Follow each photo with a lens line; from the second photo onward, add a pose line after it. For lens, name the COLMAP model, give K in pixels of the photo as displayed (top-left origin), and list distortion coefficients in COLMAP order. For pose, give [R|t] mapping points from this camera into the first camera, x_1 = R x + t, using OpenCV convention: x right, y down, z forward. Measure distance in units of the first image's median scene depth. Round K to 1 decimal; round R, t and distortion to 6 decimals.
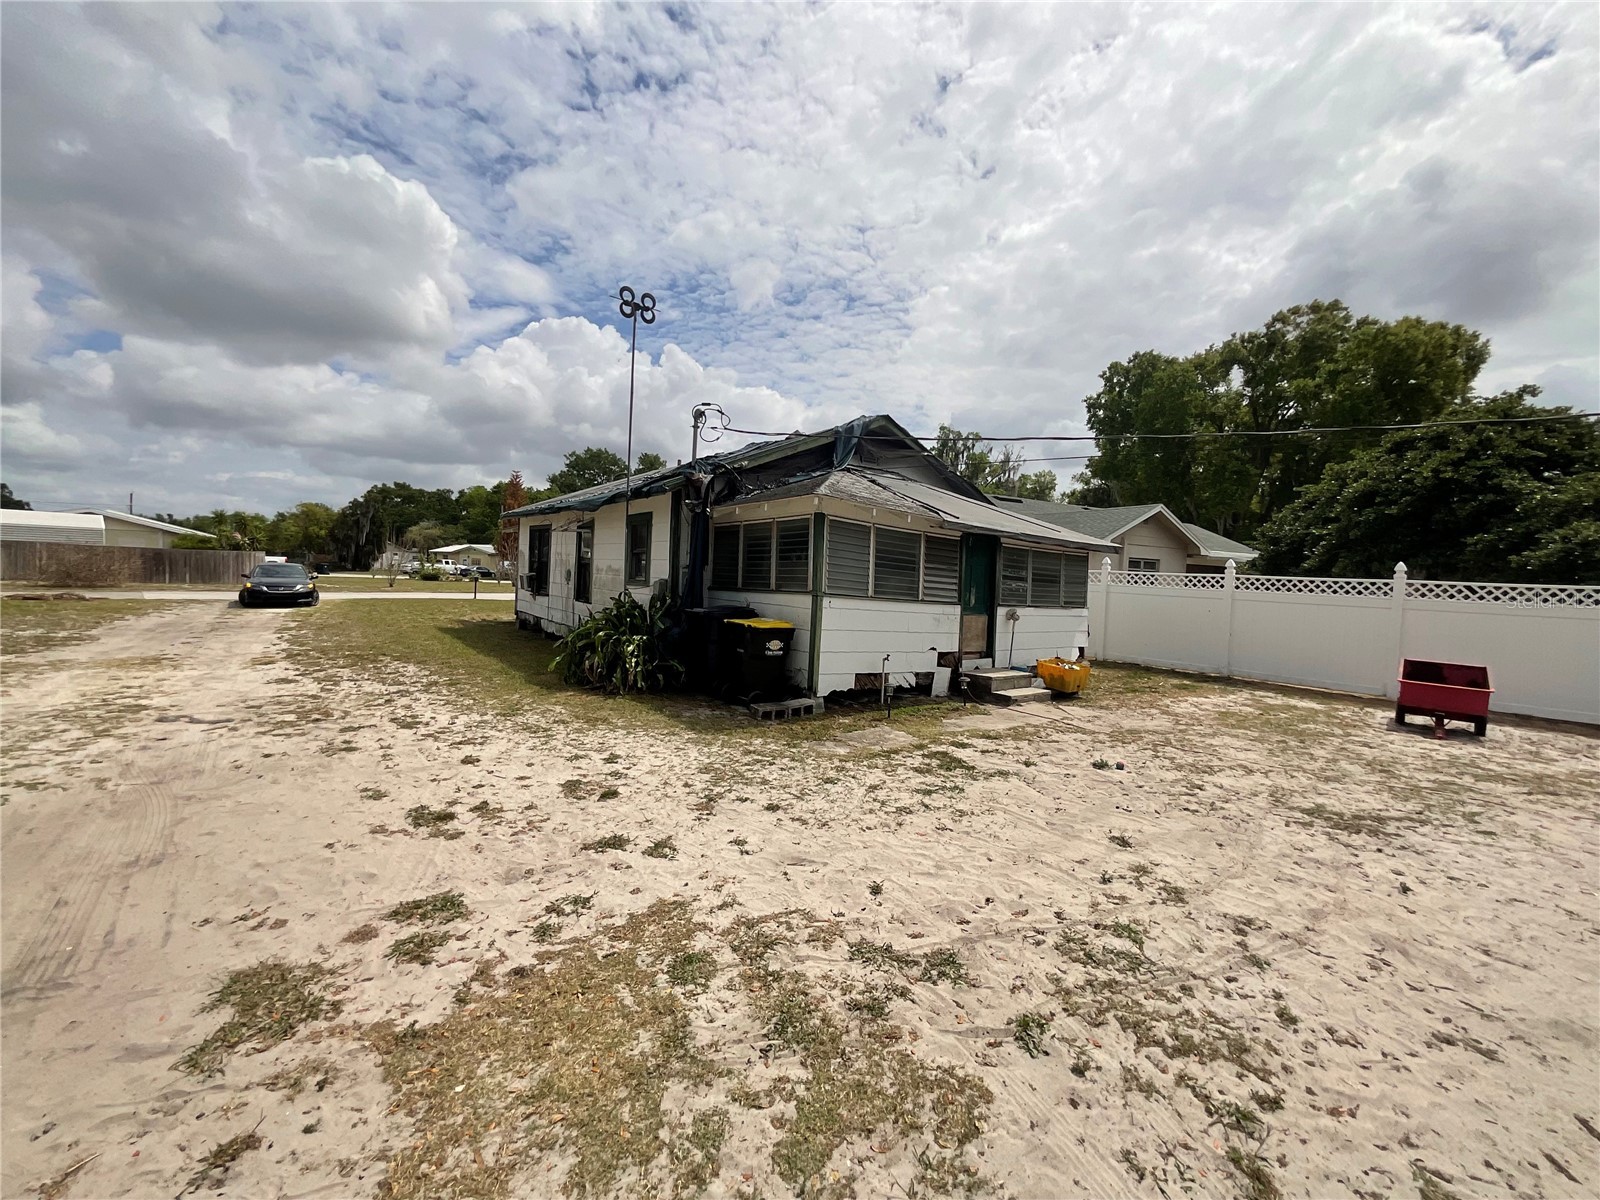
lens RADIAL K [[650.5, 0, 800.0], [0, 650.5, 600.0], [0, 0, 1]] dist [0.002077, 0.000192]
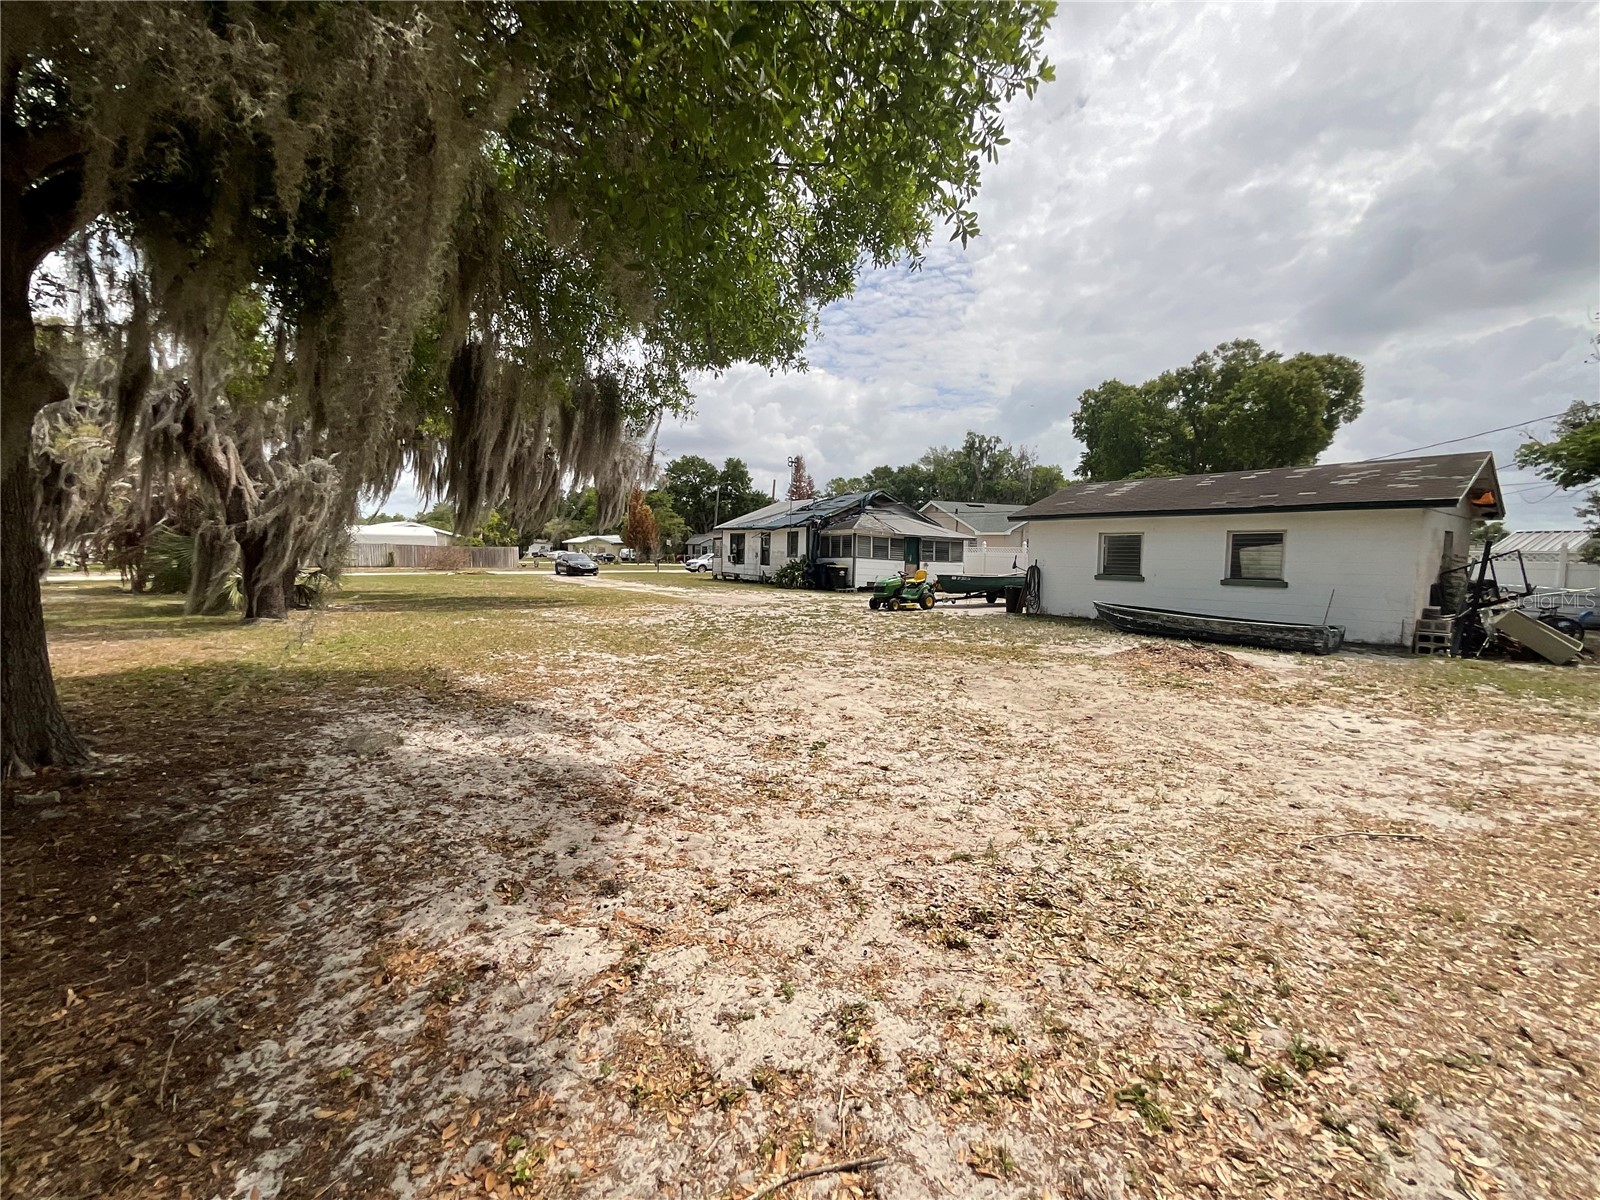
lens RADIAL K [[705.1, 0, 800.0], [0, 705.1, 600.0], [0, 0, 1]] dist [0.000247, -0.000355]
pose [[0.995819, -0.016834, -0.089786, 0.015015], [0.019022, 0.999541, 0.023565, 0.025645], [0.089348, -0.025174, 0.995682, -0.563183]]
